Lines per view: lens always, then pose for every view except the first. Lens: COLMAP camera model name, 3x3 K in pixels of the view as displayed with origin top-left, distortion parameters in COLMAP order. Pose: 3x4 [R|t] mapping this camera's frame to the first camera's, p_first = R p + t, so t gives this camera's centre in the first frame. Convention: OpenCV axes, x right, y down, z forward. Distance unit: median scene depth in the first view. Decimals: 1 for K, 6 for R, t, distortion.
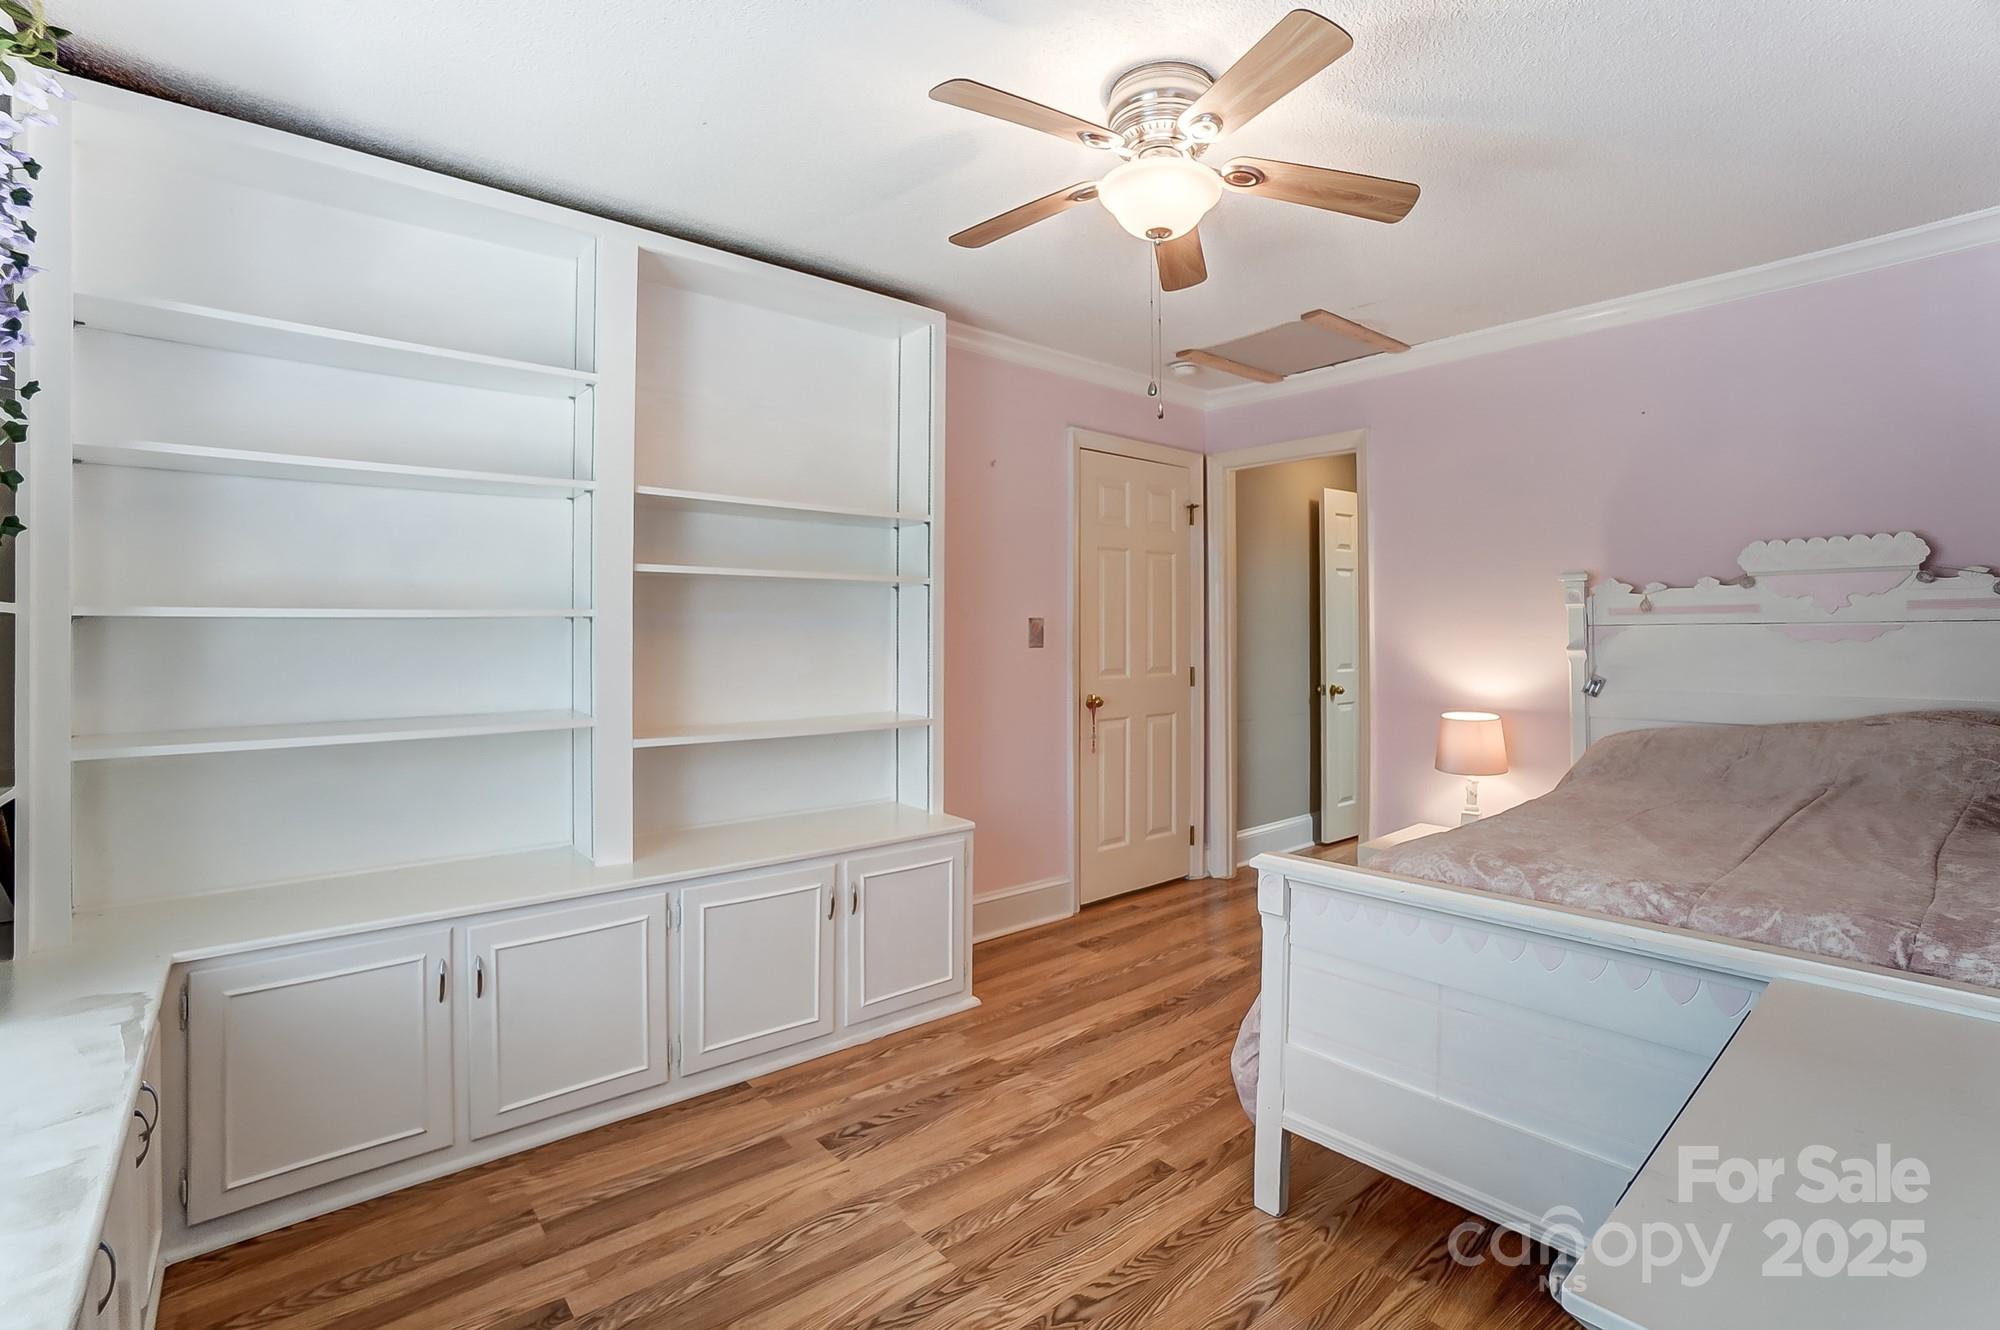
lens RADIAL K [[879.9, 0, 1001.2], [0, 879.9, 651.0], [0, 0, 1]] dist [-0.033856, 0.025028]
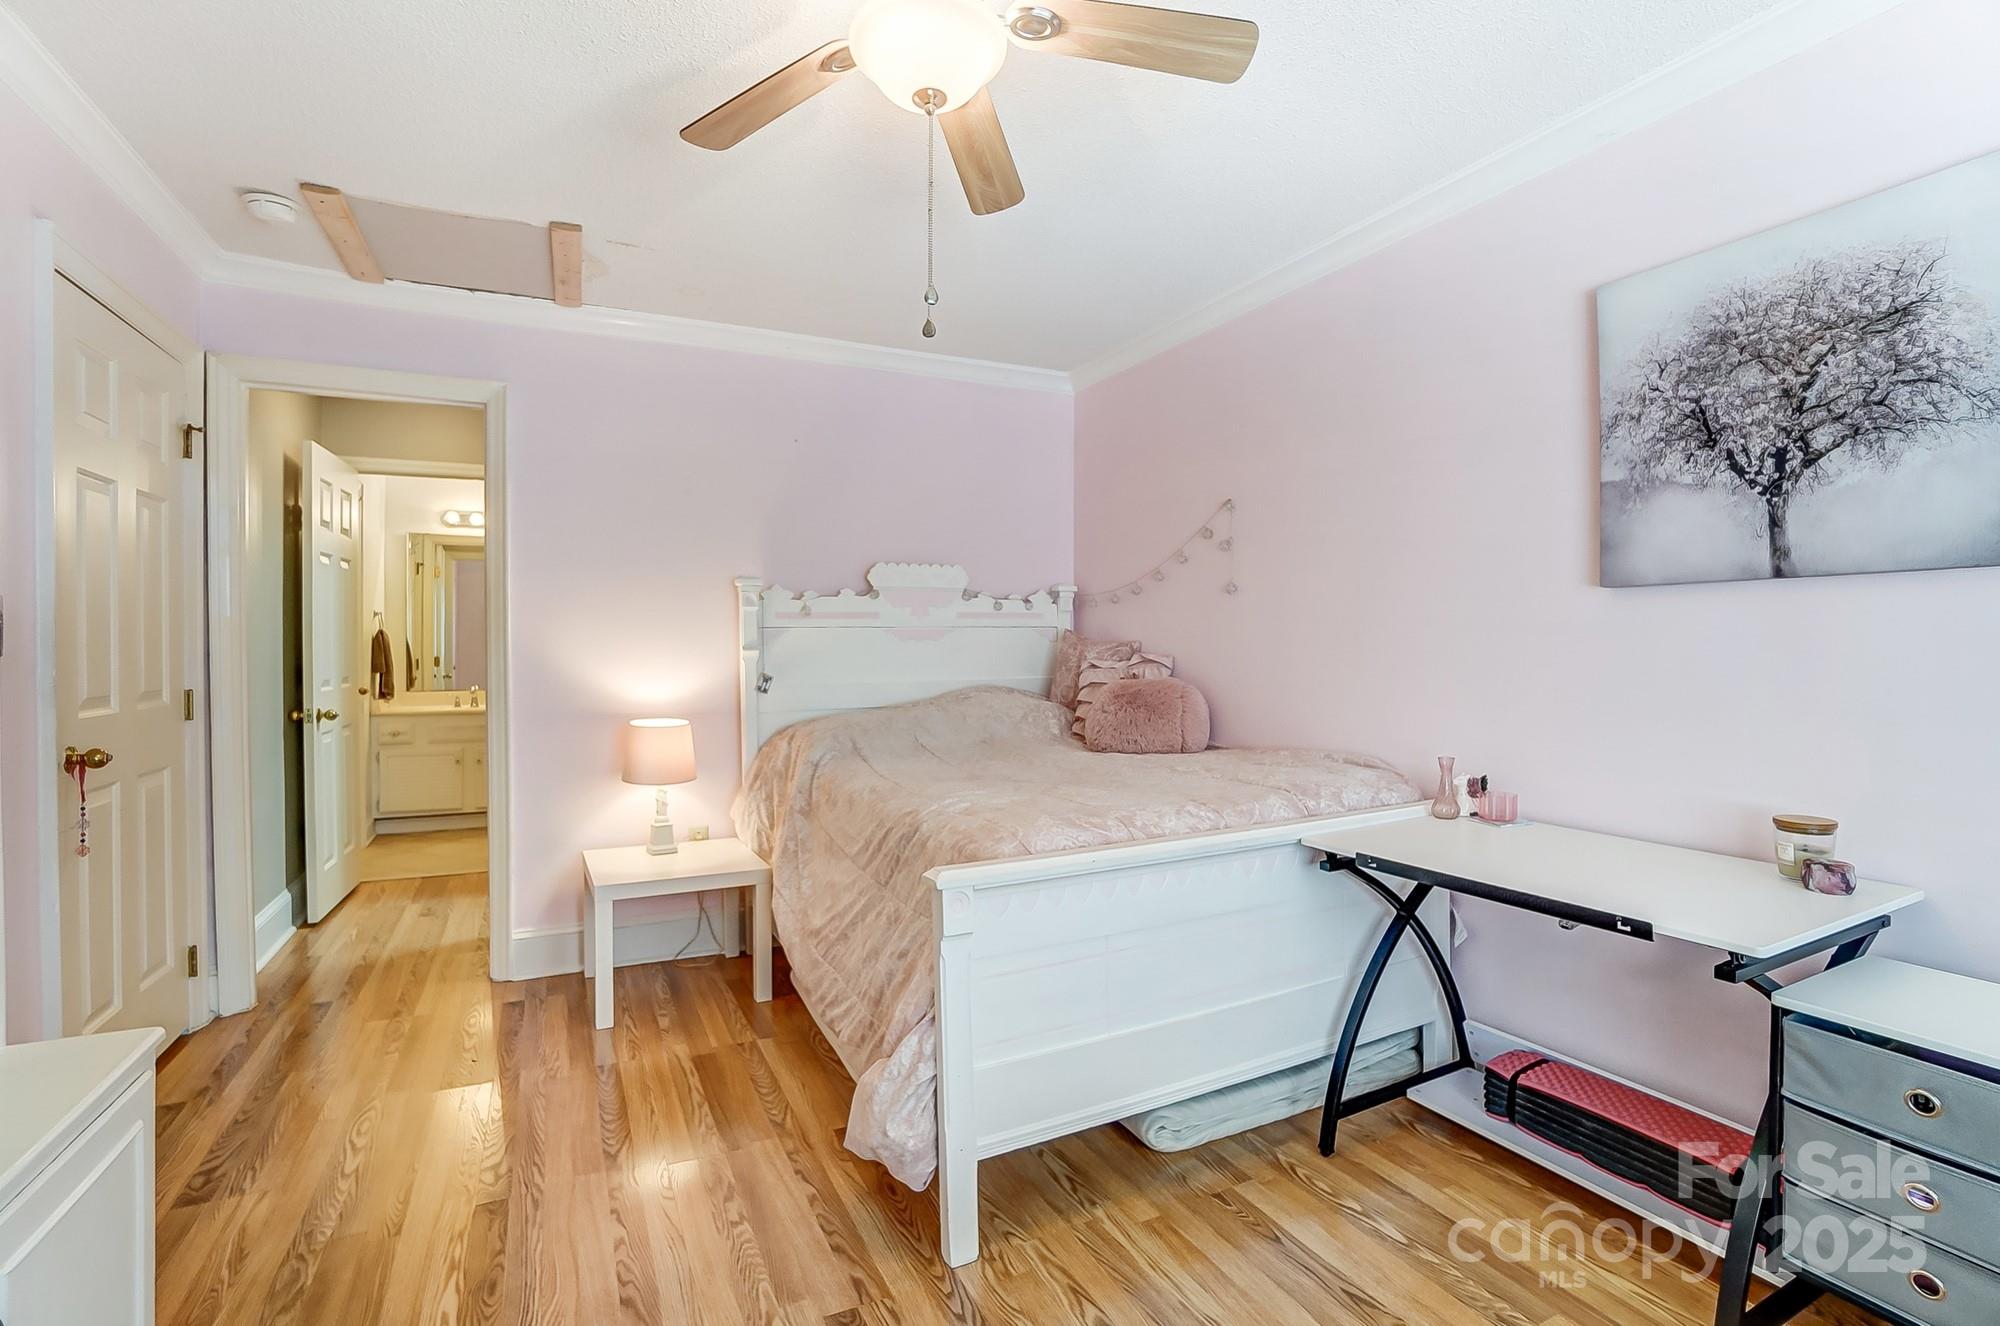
lens RADIAL K [[908.3, 0, 1000.3], [0, 908.3, 672.4], [0, 0, 1]] dist [-0.016303, 0.000084]
pose [[0.279288, -0.030594, 0.959720, -0.324455], [0.024543, 0.999393, 0.024716, 0.005820], [-0.959894, 0.016651, 0.279869, 0.399350]]
